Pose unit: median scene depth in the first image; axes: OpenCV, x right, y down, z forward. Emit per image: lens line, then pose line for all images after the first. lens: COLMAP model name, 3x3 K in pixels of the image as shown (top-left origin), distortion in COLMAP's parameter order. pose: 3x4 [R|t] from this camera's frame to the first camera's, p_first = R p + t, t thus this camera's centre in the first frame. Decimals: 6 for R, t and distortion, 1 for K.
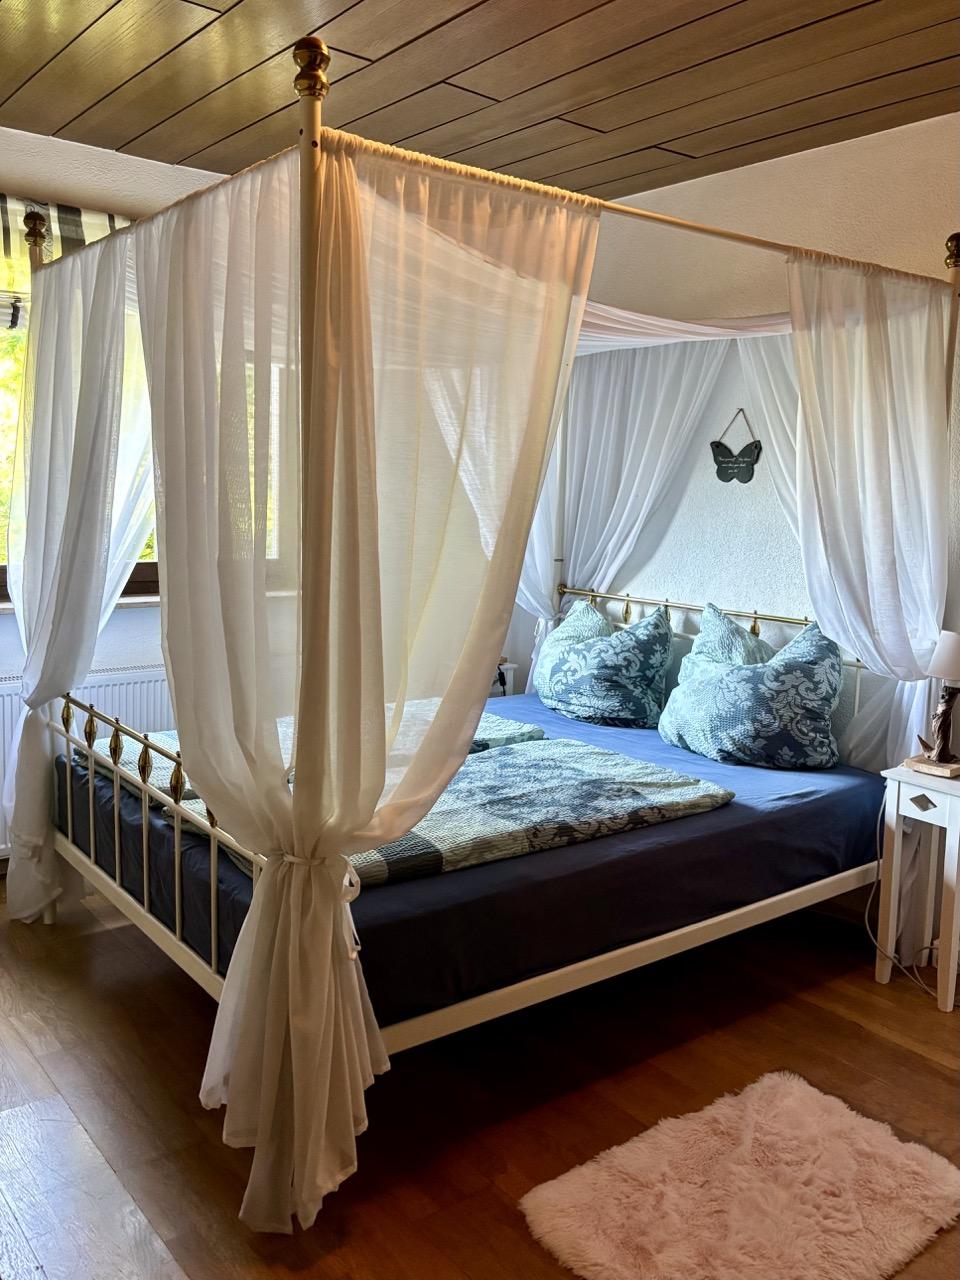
lens RADIAL K [[970.7, 0, 487.9], [0, 970.7, 643.6], [0, 0, 1]] dist [0.036753, -0.035521]
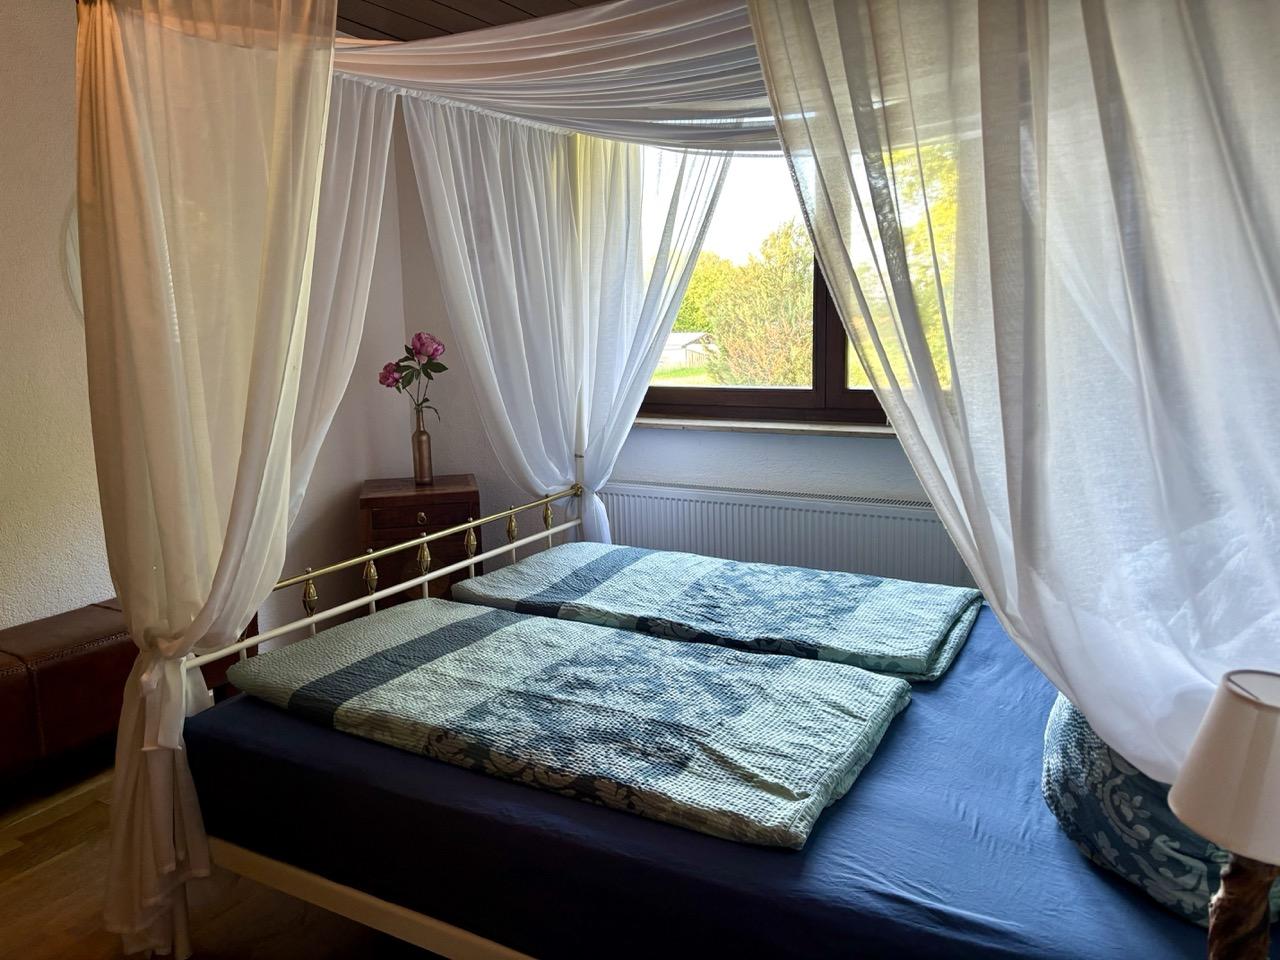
lens RADIAL K [[970.7, 0, 640.0], [0, 970.7, 480.0], [0, 0, 1]] dist [0.036753, -0.035521]
pose [[0.431579, 0.123996, -0.893512, 0.737830], [-0.117419, 0.989803, 0.080643, -0.085813], [0.894400, 0.070112, 0.441738, 0.723988]]
